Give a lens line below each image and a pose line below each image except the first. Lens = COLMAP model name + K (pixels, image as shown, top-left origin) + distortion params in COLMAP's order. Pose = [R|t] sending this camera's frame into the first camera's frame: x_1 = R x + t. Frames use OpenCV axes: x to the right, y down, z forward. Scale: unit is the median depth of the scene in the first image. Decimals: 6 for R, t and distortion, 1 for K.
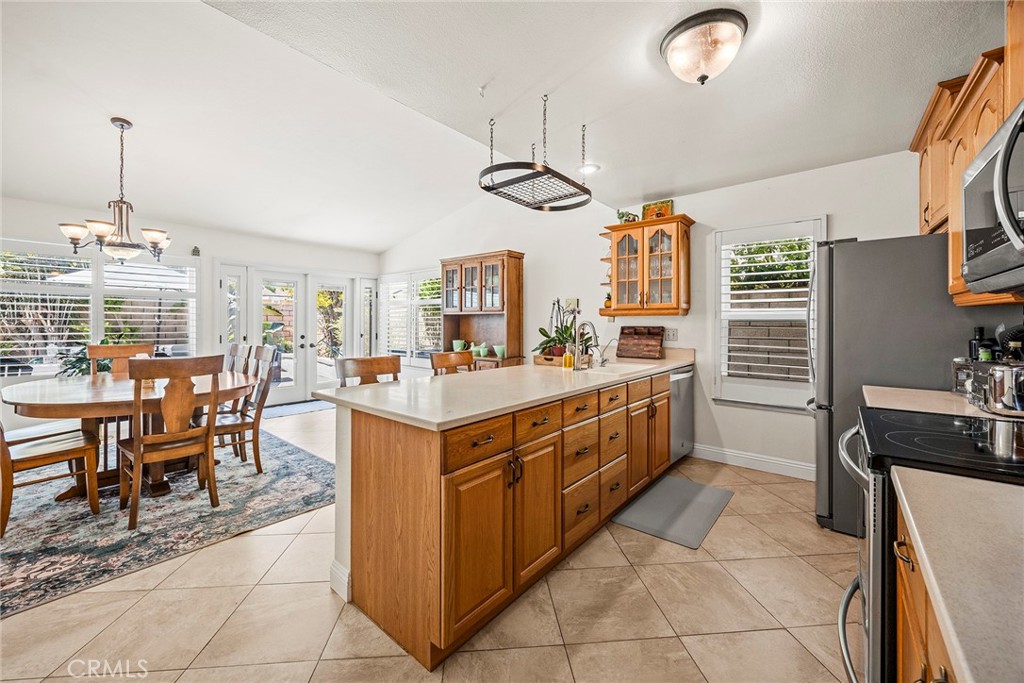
lens RADIAL K [[393.1, 0, 506.4], [0, 393.1, 321.0], [0, 0, 1]] dist [-0.002712, 0.001336]
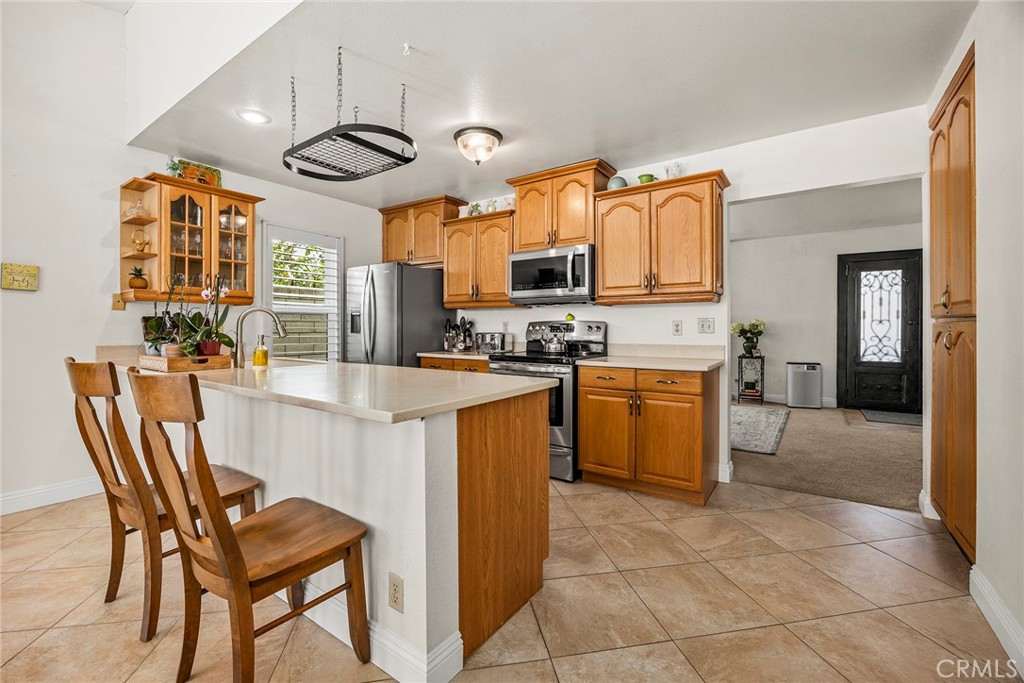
lens RADIAL K [[422.0, 0, 510.5], [0, 422.0, 322.9], [0, 0, 1]] dist [-0.014103, -0.000054]
pose [[-0.083446, 0.007645, 0.996483, -0.655507], [-0.007381, 0.999938, -0.008290, 0.034256], [-0.996485, -0.008047, -0.083385, 0.530119]]
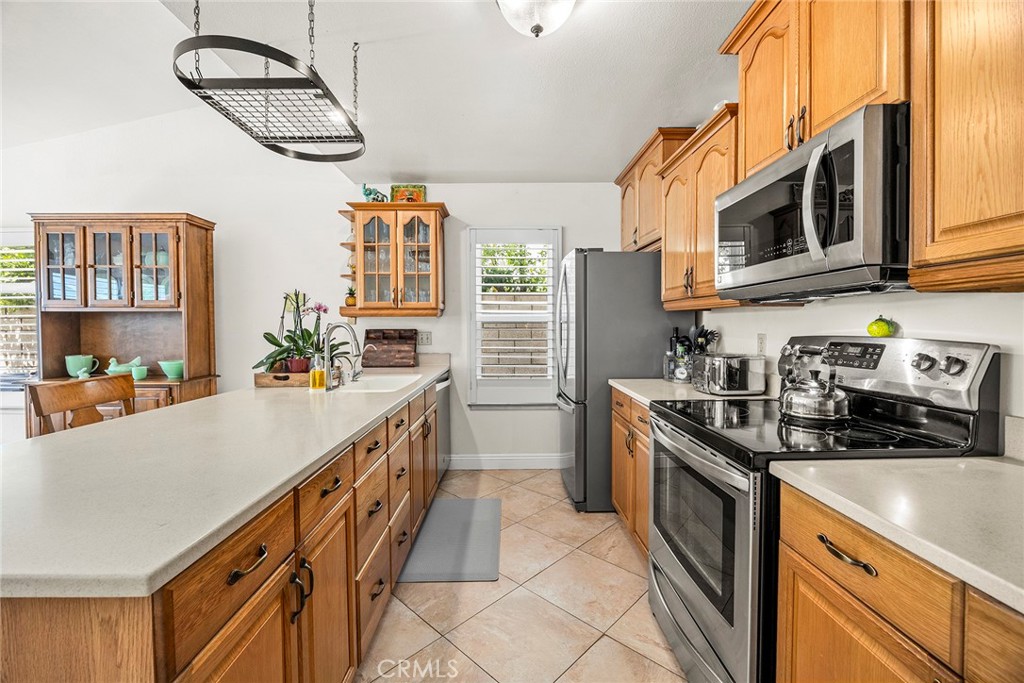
lens RADIAL K [[422.0, 0, 510.1], [0, 422.0, 335.1], [0, 0, 1]] dist [-0.014103, -0.000054]
pose [[0.756637, -0.017736, 0.653594, -0.069489], [0.000200, 0.999638, 0.026894, 0.002764], [-0.653835, -0.020218, 0.756367, 0.185190]]
